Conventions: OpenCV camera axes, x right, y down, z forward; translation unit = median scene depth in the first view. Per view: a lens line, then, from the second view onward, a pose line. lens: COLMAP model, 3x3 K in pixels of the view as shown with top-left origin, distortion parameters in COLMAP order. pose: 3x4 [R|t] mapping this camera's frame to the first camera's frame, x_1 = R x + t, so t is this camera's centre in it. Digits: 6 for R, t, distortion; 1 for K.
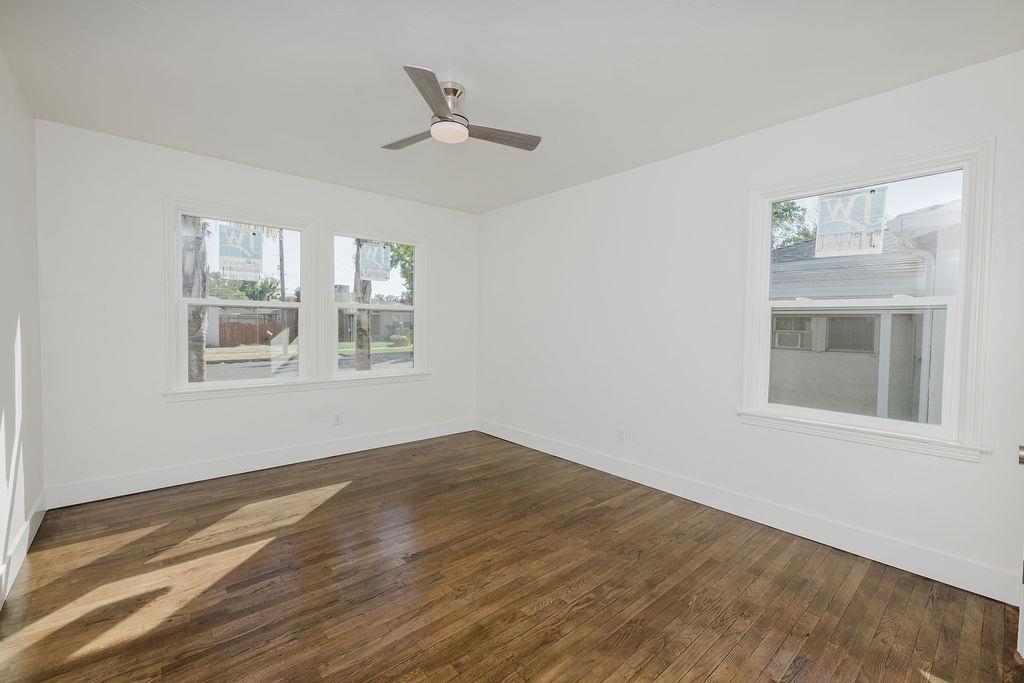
lens RADIAL K [[423.9, 0, 507.4], [0, 423.9, 337.9], [0, 0, 1]] dist [0.001280, -0.000427]
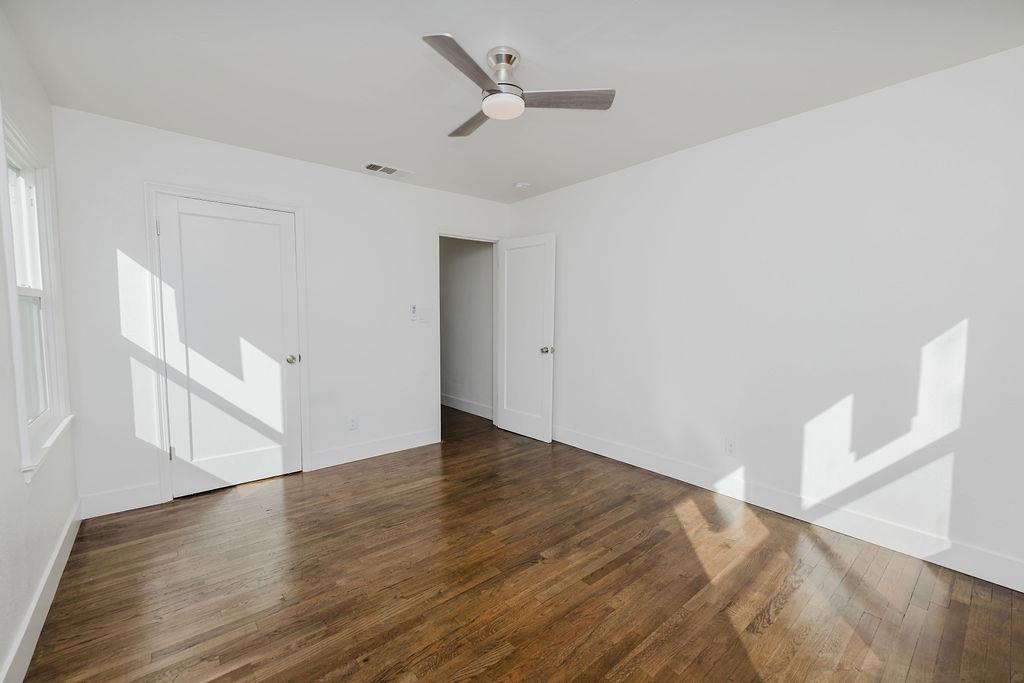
lens RADIAL K [[423.9, 0, 513.3], [0, 423.9, 344.8], [0, 0, 1]] dist [0.001280, -0.000427]
pose [[-0.999891, -0.011695, 0.008980, -0.191808], [-0.010585, 0.993307, 0.115017, -0.100110], [-0.010265, 0.114910, -0.993323, 2.105389]]
